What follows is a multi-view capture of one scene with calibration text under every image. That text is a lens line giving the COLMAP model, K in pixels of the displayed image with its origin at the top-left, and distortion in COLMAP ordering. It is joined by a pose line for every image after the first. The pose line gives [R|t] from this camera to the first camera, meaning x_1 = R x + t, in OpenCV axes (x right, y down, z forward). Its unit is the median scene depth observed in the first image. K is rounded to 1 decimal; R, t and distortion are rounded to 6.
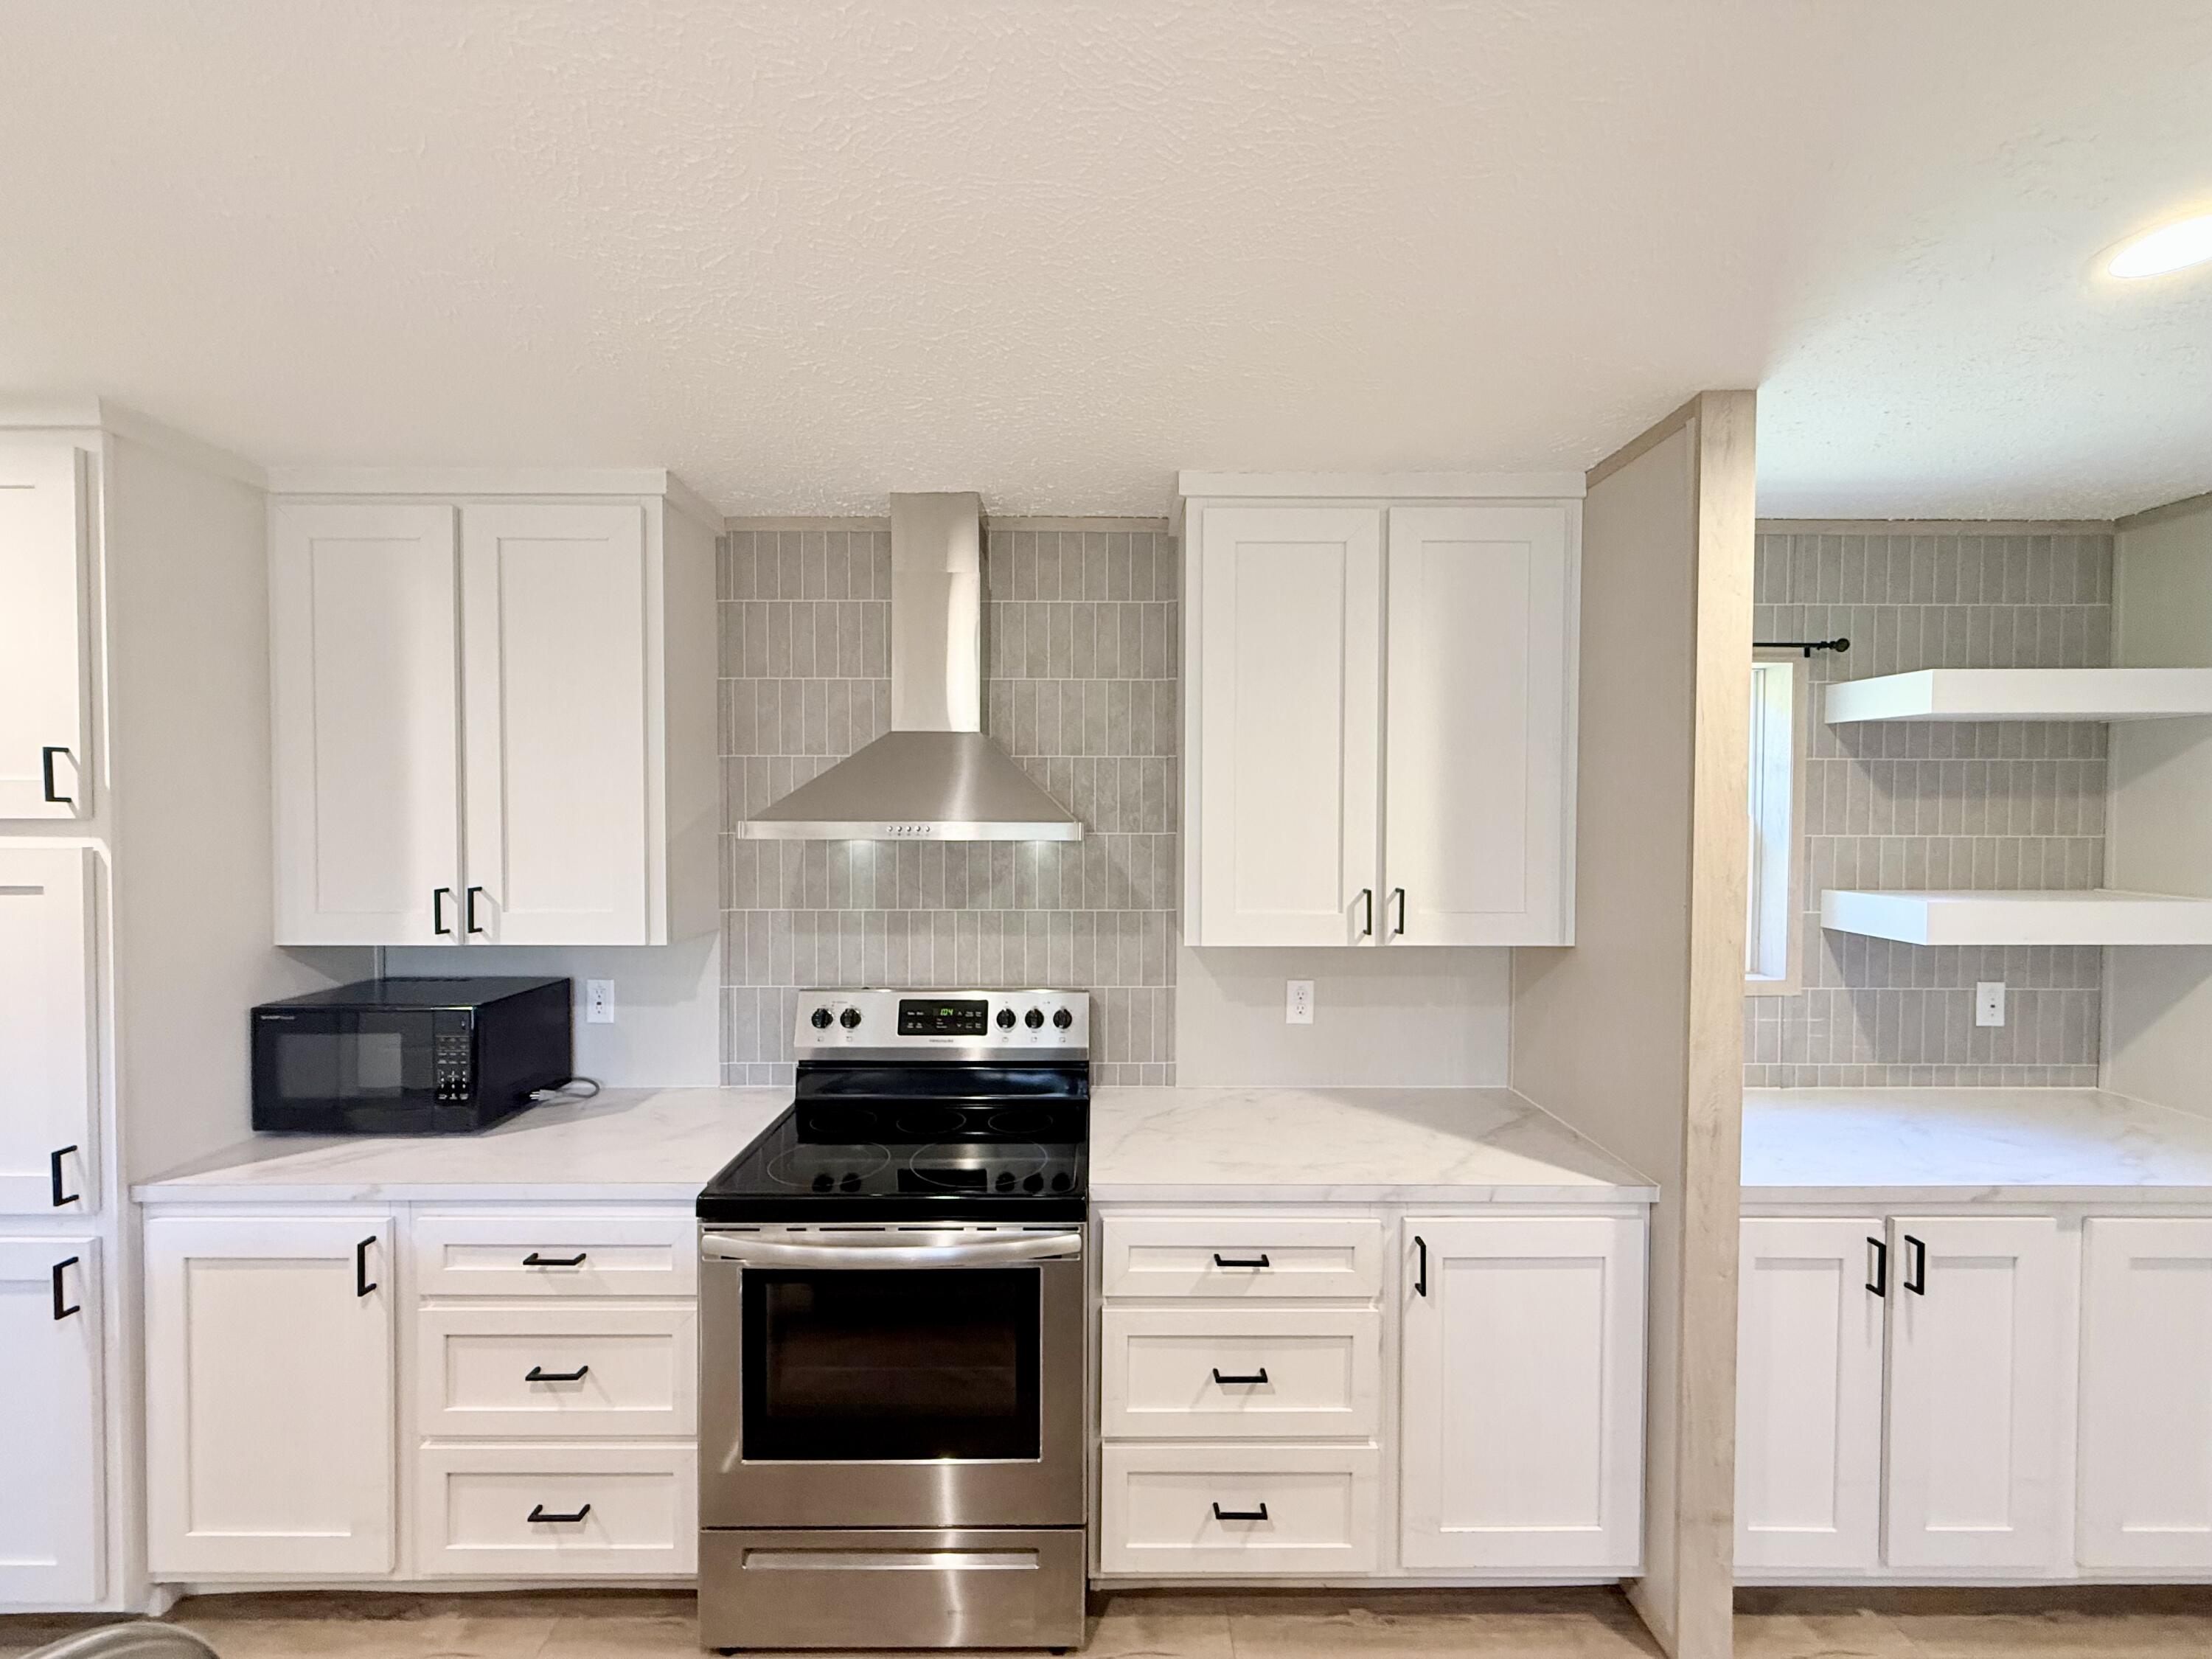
lens RADIAL K [[882.8, 0, 1063.9], [0, 882.8, 826.5], [0, 0, 1]] dist [-0.001773, -0.000434]
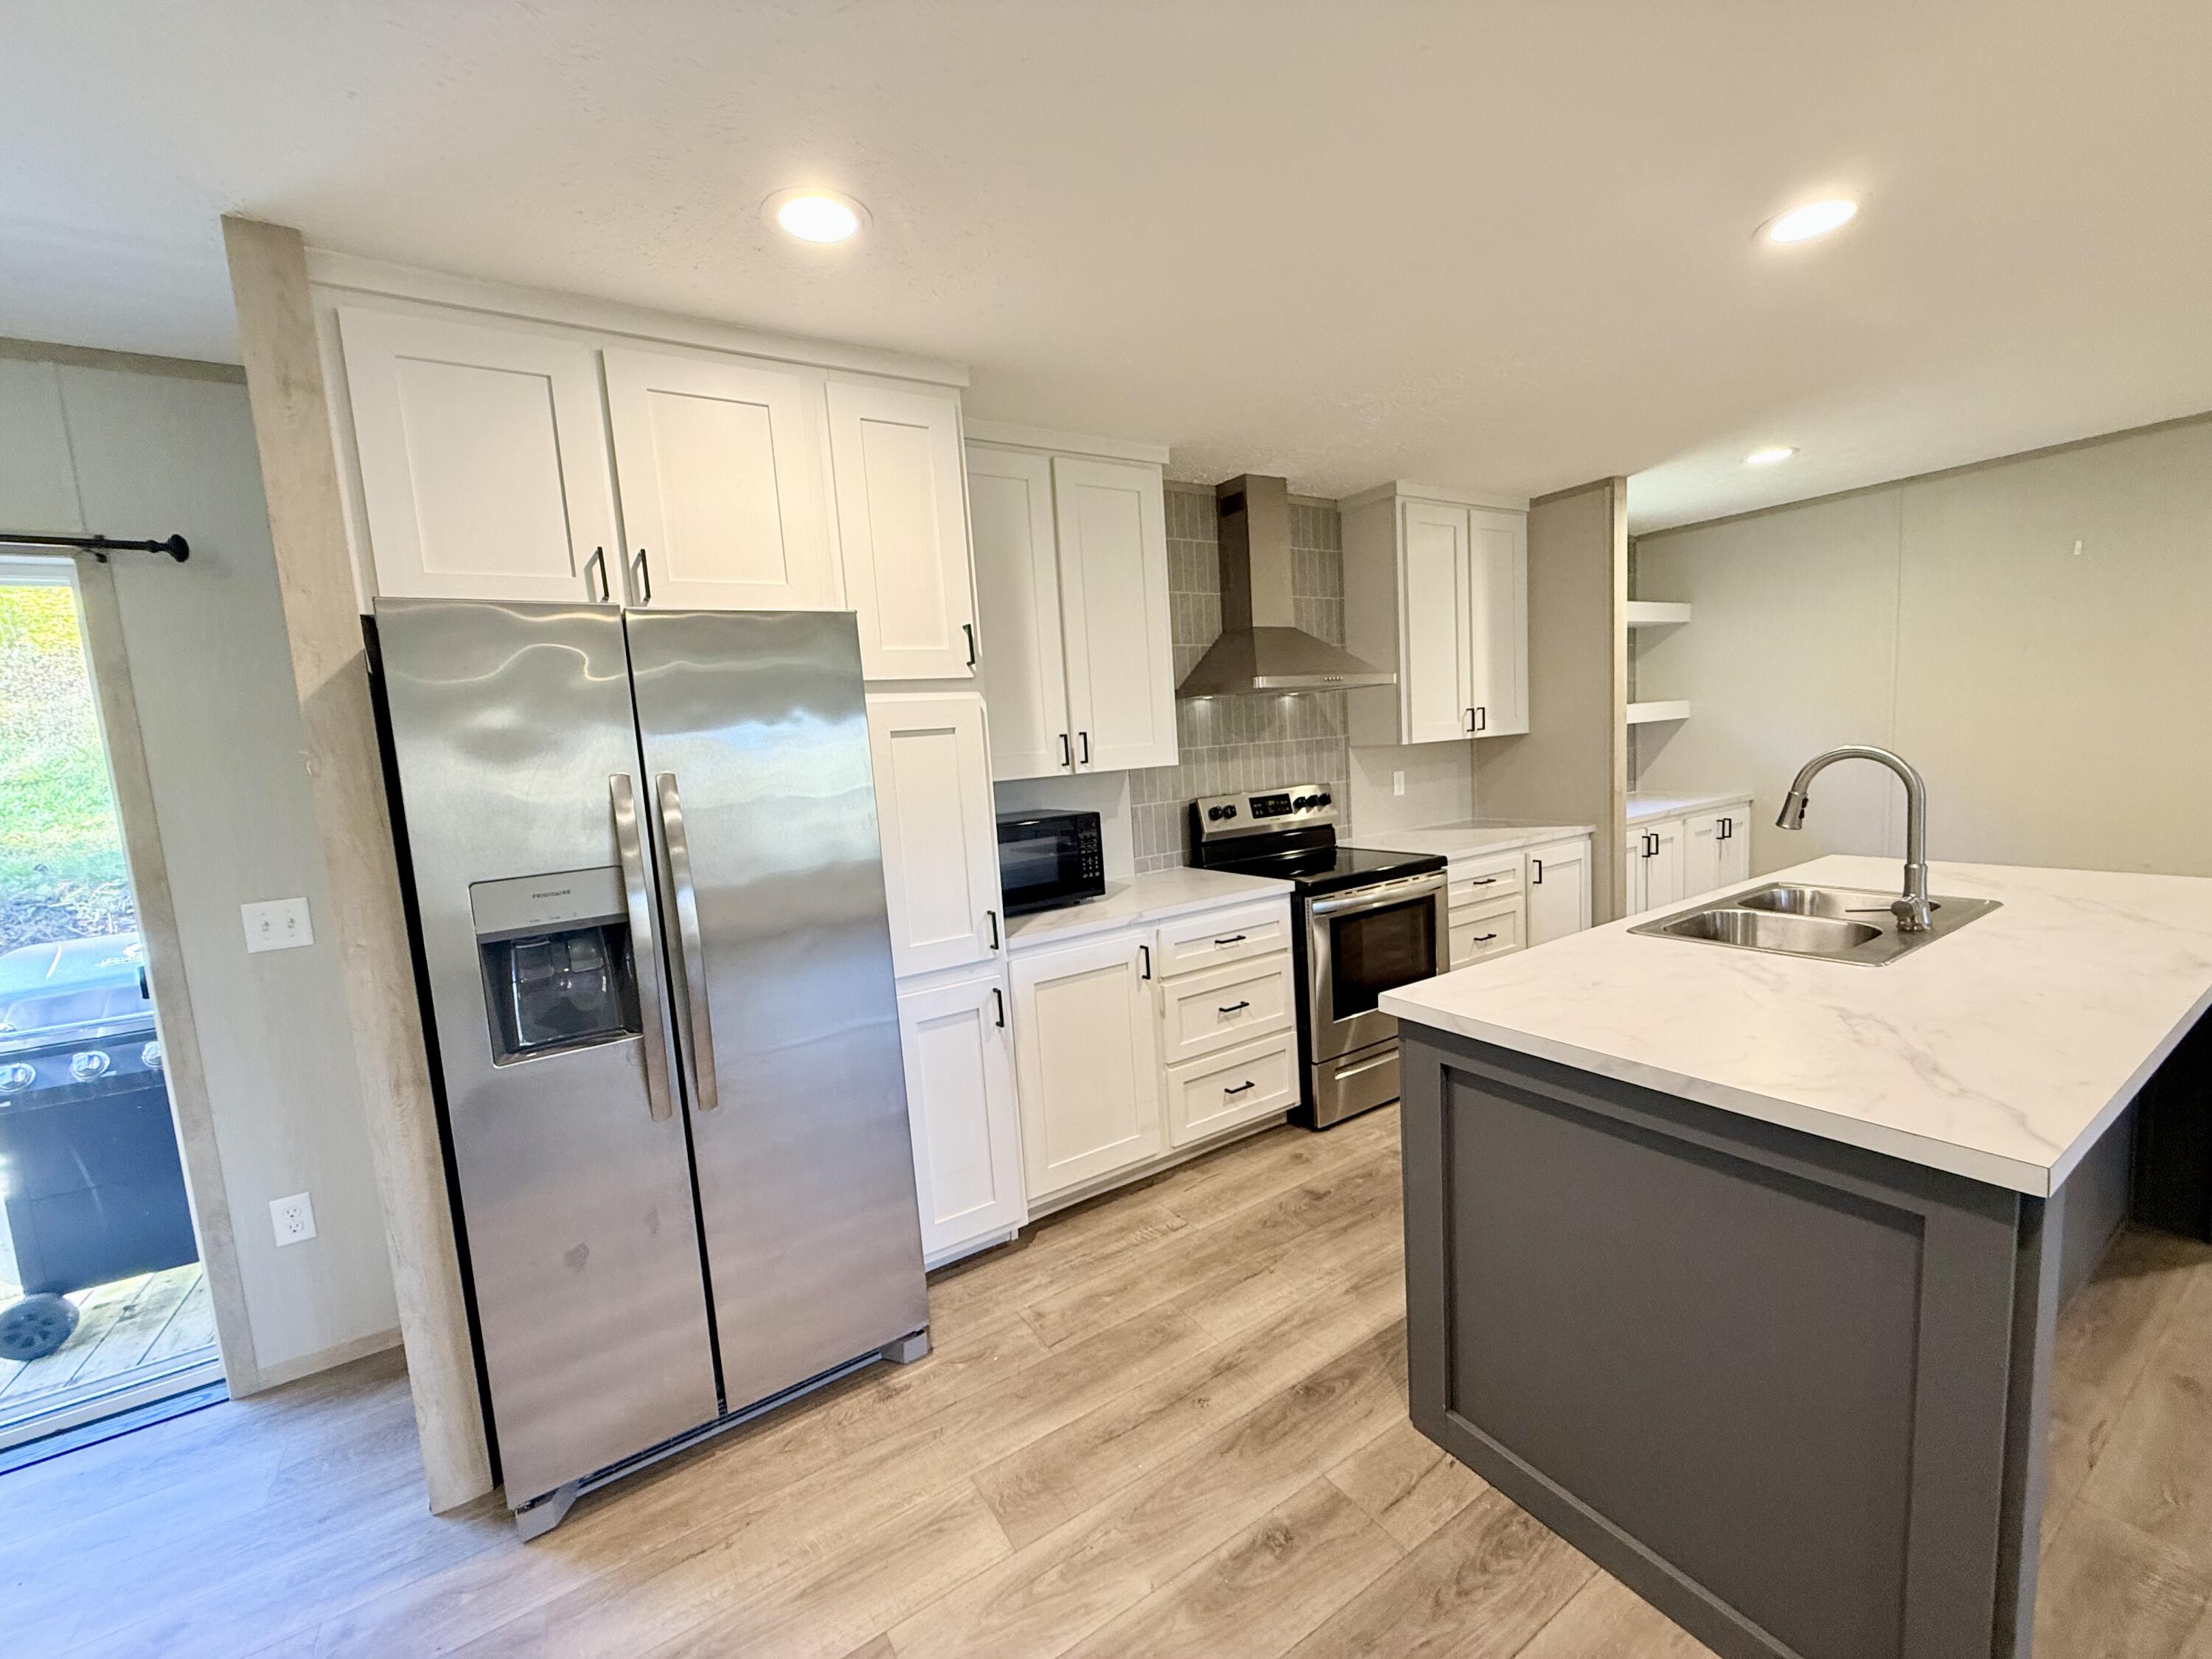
lens RADIAL K [[882.8, 0, 1120.5], [0, 882.8, 820.9], [0, 0, 1]] dist [-0.001773, -0.000434]
pose [[0.843296, -0.109007, 0.526278, -1.233584], [0.071892, 0.993294, 0.090541, 0.077015], [-0.532619, -0.038517, 0.845478, -0.227061]]
